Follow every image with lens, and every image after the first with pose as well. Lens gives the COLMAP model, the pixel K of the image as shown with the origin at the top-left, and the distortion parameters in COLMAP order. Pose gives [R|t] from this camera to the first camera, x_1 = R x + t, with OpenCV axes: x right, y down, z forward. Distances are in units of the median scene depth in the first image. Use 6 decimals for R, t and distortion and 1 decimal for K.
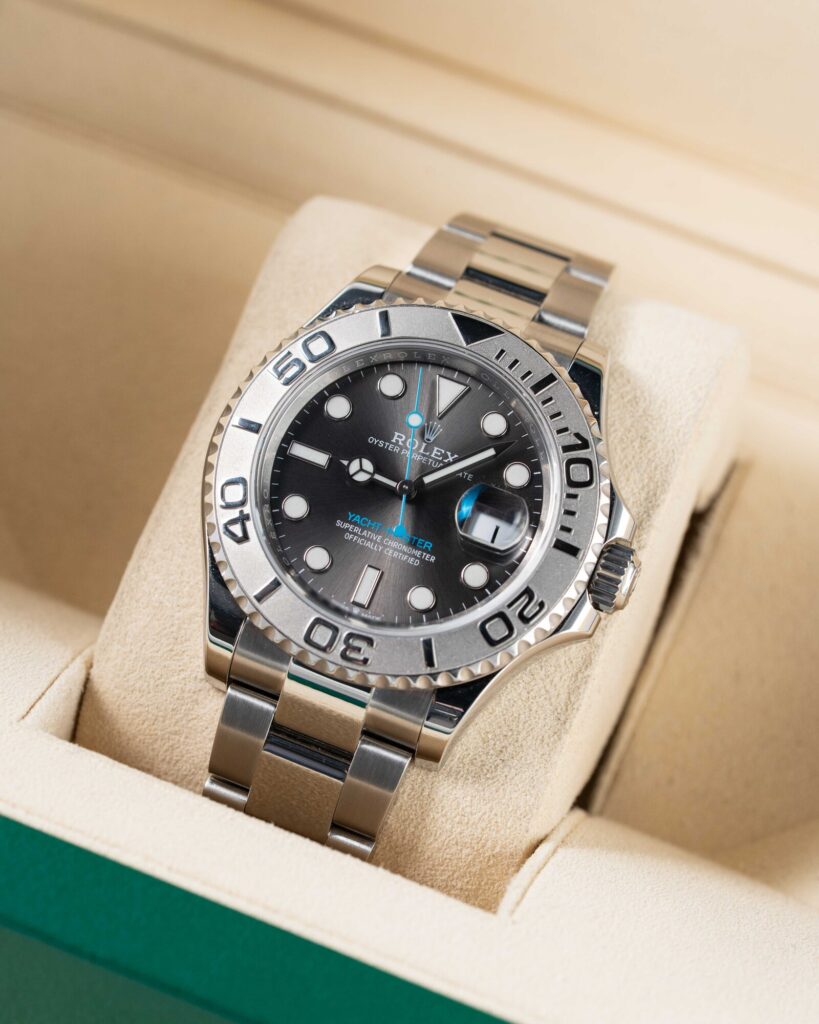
lens RADIAL K [[5035.6, 0, 411.2], [0, 5035.6, 514.5], [0, 0, 1]] dist [0.037215, 0.000000]
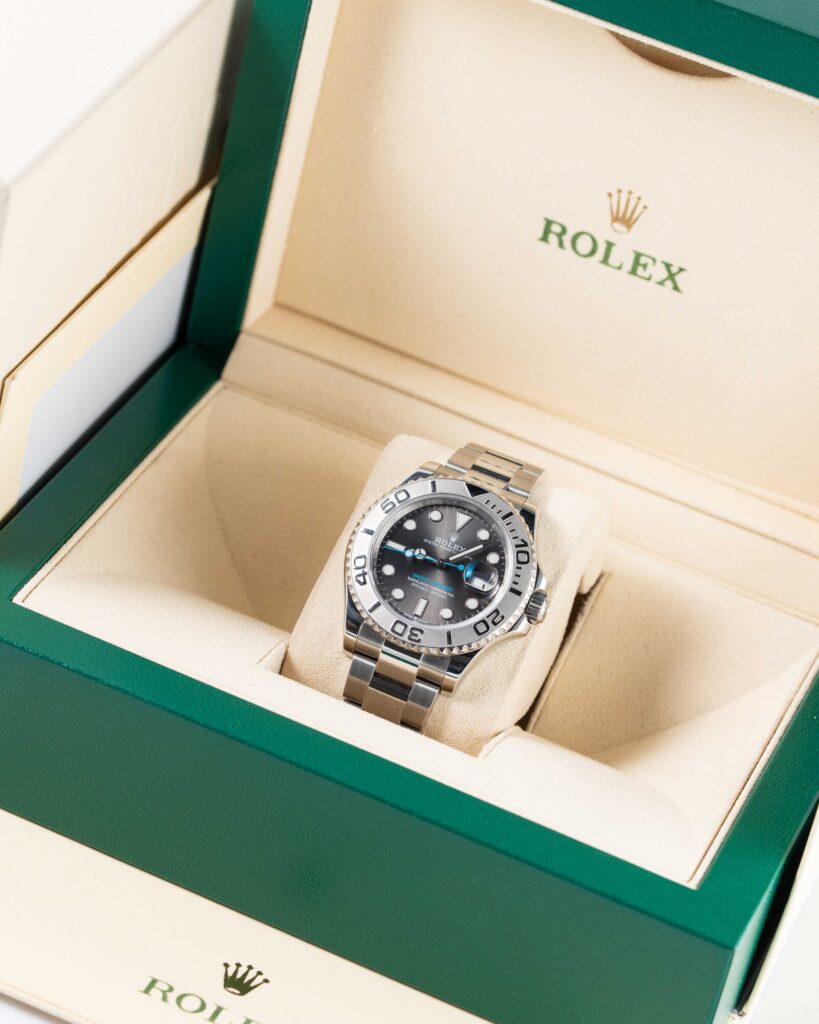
lens RADIAL K [[5035.6, 0, 408.0], [0, 5035.6, 510.1], [0, 0, 1]] dist [0.037215, 0.000000]
pose [[0.999456, 0.031702, -0.009140, 0.003756], [-0.032479, 0.994109, -0.103406, 0.192189], [0.005808, 0.103646, 0.994597, -1.111736]]
